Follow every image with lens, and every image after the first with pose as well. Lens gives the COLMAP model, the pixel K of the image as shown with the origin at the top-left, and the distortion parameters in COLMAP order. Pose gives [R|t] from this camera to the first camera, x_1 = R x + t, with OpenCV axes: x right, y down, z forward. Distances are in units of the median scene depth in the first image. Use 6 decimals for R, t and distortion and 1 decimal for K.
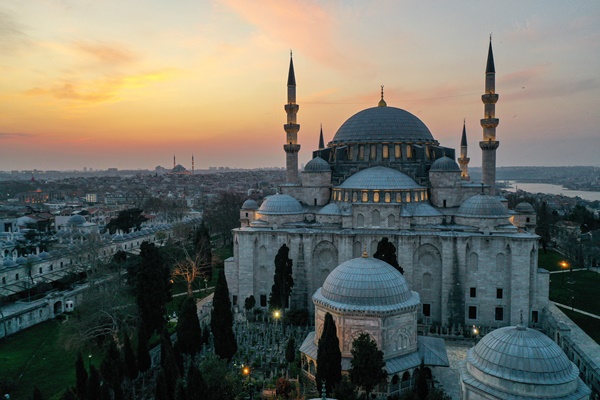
lens RADIAL K [[472.7, 0, 302.7], [0, 472.7, 196.7], [0, 0, 1]] dist [-0.004106, -0.005142]
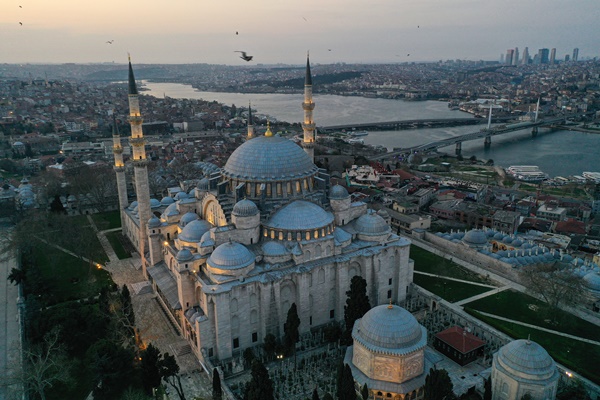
lens RADIAL K [[472.7, 0, 302.7], [0, 472.7, 196.7], [0, 0, 1]] dist [-0.004106, -0.005142]
pose [[0.727440, -0.185530, 0.660613, -0.629980], [0.037018, 0.971962, 0.232208, -0.361059], [-0.685172, -0.144463, 0.713911, 0.150092]]
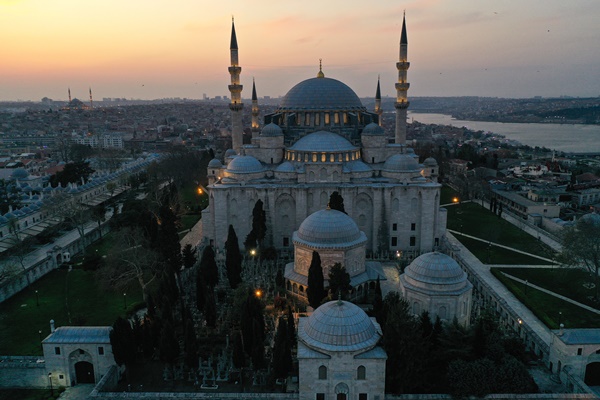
lens RADIAL K [[472.7, 0, 302.7], [0, 472.7, 196.7], [0, 0, 1]] dist [-0.004106, -0.005142]
pose [[0.979461, -0.044212, 0.196728, -0.147531], [0.014976, 0.988921, 0.147683, -0.080286], [-0.201077, -0.141703, 0.969272, -0.230128]]
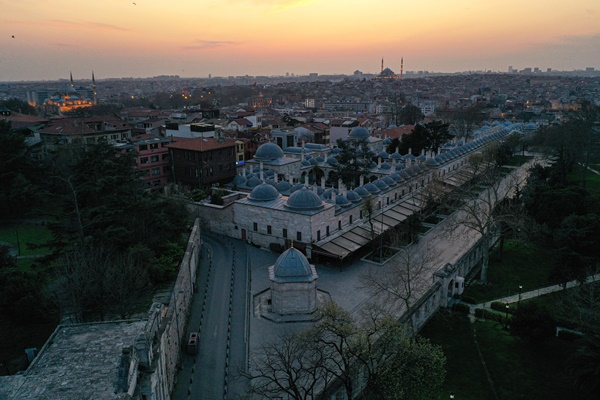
lens RADIAL K [[472.7, 0, 302.7], [0, 472.7, 196.7], [0, 0, 1]] dist [-0.004106, -0.005142]
pose [[0.923509, 0.087169, -0.373540, -0.466400], [-0.012465, 0.980141, 0.197908, -0.008742], [0.383373, -0.178114, 0.906256, 0.365155]]
